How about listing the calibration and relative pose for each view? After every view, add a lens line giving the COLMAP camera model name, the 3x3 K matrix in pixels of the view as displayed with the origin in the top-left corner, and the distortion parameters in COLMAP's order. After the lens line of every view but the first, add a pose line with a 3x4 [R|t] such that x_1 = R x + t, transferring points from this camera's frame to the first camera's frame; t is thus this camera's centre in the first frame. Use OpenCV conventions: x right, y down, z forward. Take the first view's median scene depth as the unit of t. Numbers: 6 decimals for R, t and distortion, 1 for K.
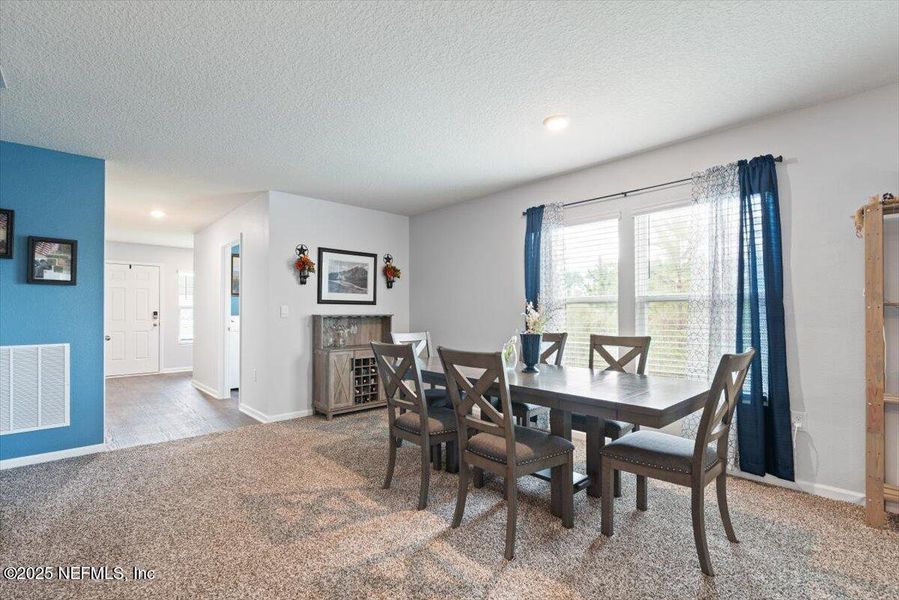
lens RADIAL K [[422.9, 0, 455.1], [0, 422.9, 300.8], [0, 0, 1]] dist [-0.004640, 0.000711]
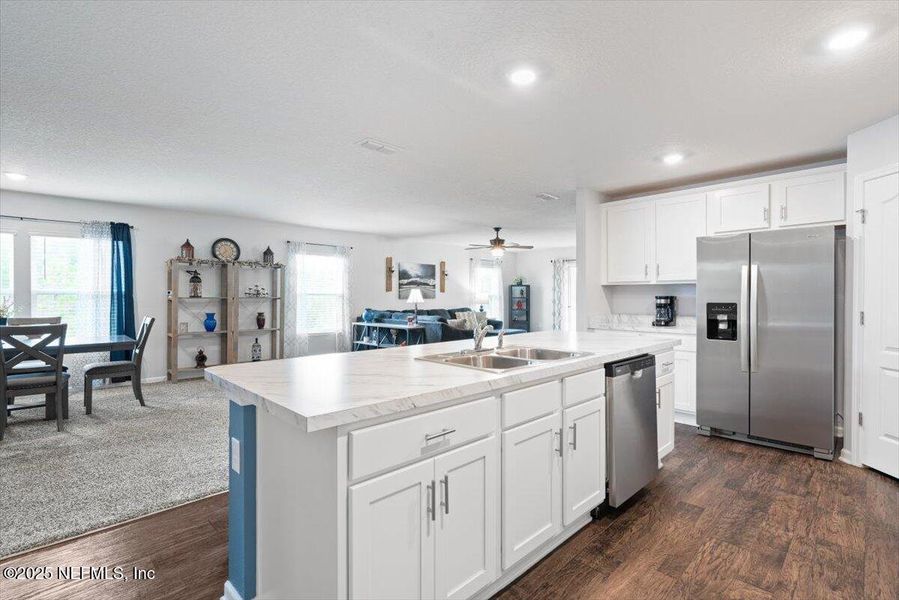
lens RADIAL K [[402.0, 0, 448.9], [0, 402.0, 296.4], [0, 0, 1]] dist [-0.003404, 0.000352]
pose [[-0.000070, 0.001628, 0.999999, -0.758929], [-0.027105, 0.999631, -0.001629, -0.022199], [-0.999633, -0.027105, -0.000025, -0.356620]]
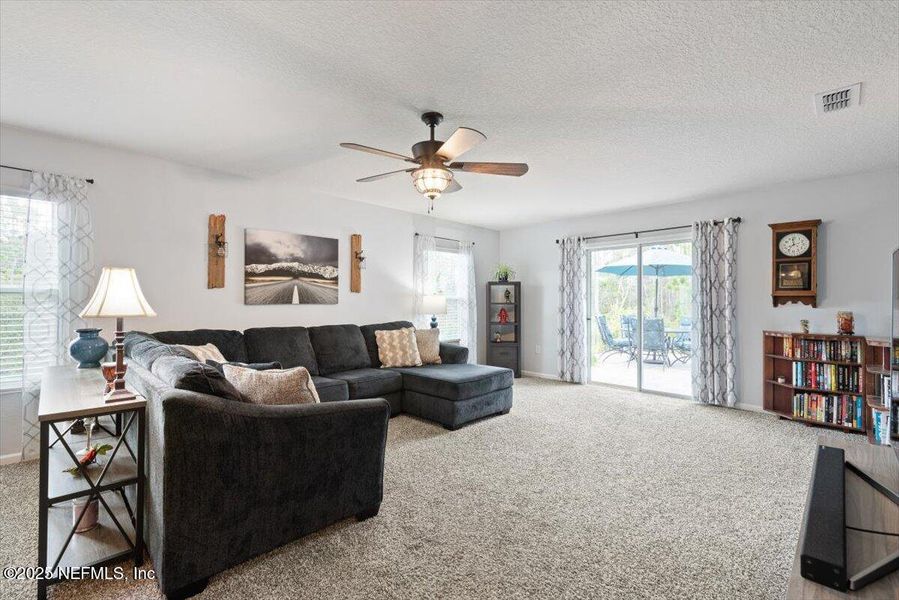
lens RADIAL K [[402.0, 0, 447.5], [0, 402.0, 299.0], [0, 0, 1]] dist [-0.003404, 0.000352]
pose [[-0.014777, 0.013933, 0.999794, 0.294357], [-0.029096, 0.999473, -0.014359, -0.018755], [-0.999467, -0.029303, -0.014364, -0.575302]]
